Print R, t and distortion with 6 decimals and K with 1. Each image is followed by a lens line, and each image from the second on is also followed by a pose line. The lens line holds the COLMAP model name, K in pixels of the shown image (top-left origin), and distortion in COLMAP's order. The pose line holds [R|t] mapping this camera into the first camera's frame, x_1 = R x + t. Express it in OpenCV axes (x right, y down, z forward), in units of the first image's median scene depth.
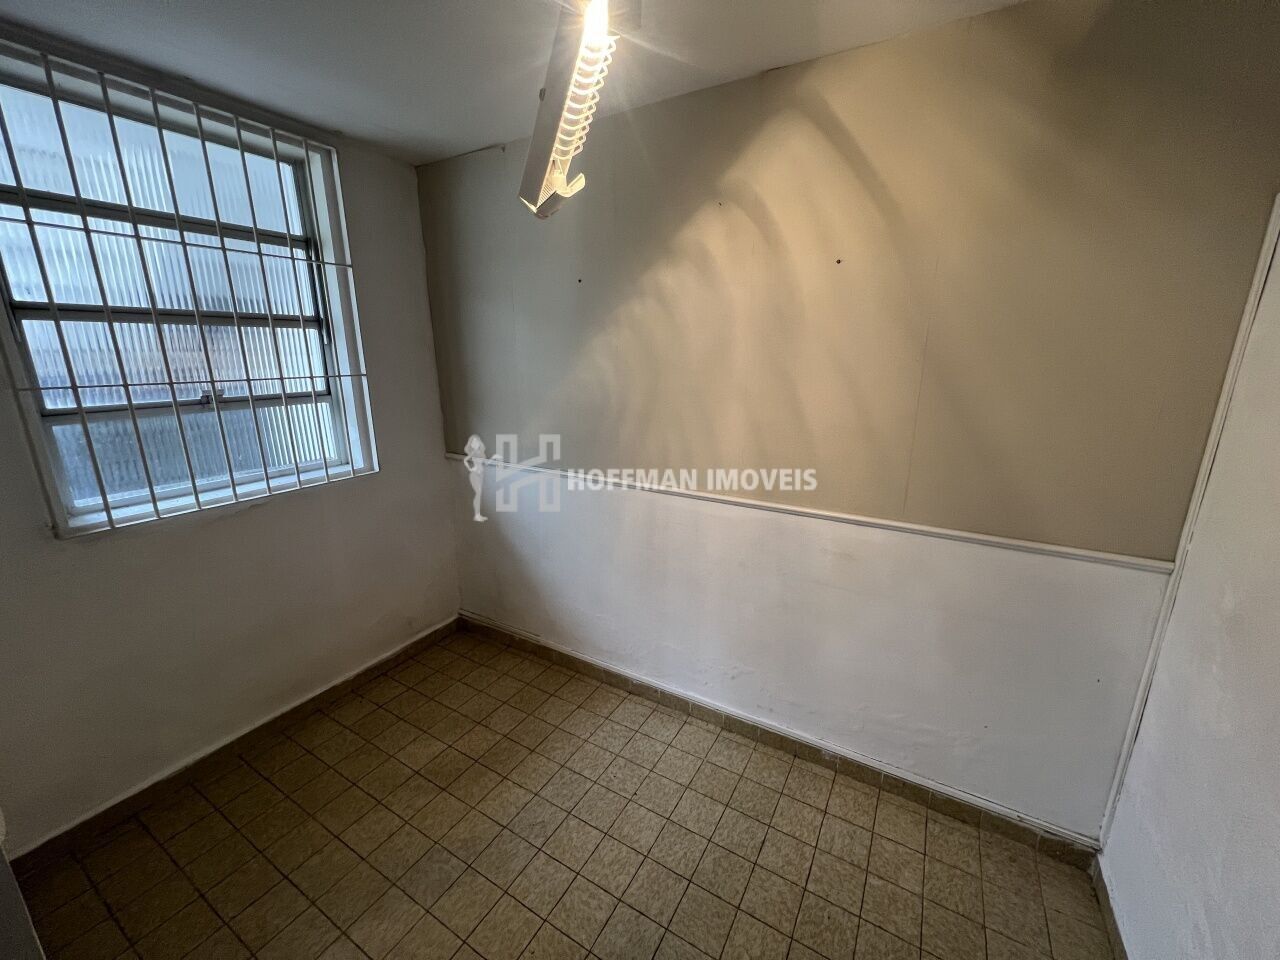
lens RADIAL K [[513.3, 0, 632.1], [0, 513.3, 480.2], [0, 0, 1]] dist [0.012498, -0.000821]
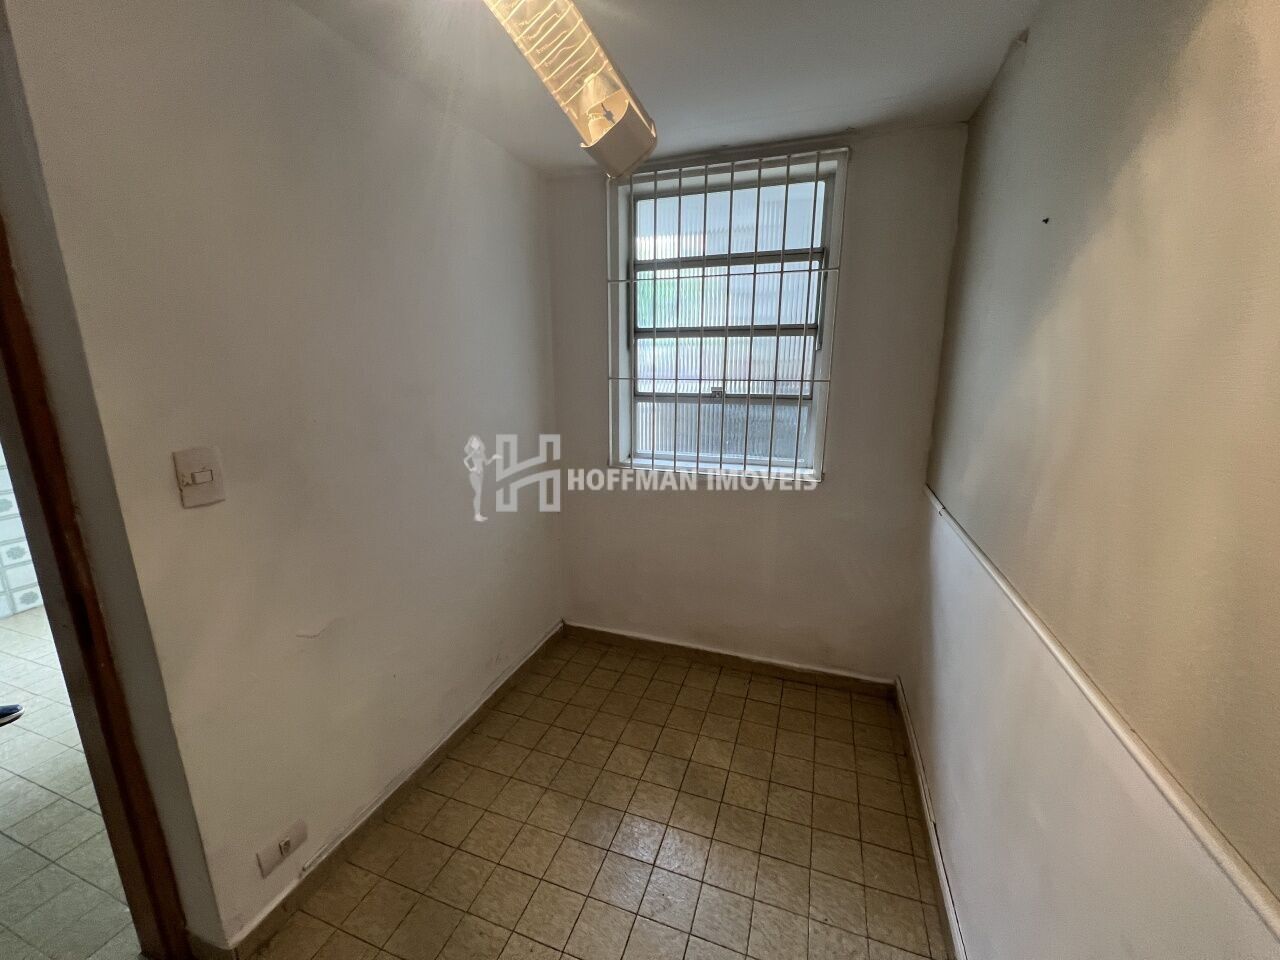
lens RADIAL K [[513.3, 0, 637.8], [0, 513.3, 478.8], [0, 0, 1]] dist [0.012498, -0.000821]
pose [[0.209129, 0.221836, -0.952394, 0.392860], [-0.243105, 0.955147, 0.169096, -0.115740], [0.947188, 0.196169, 0.253678, 0.495320]]
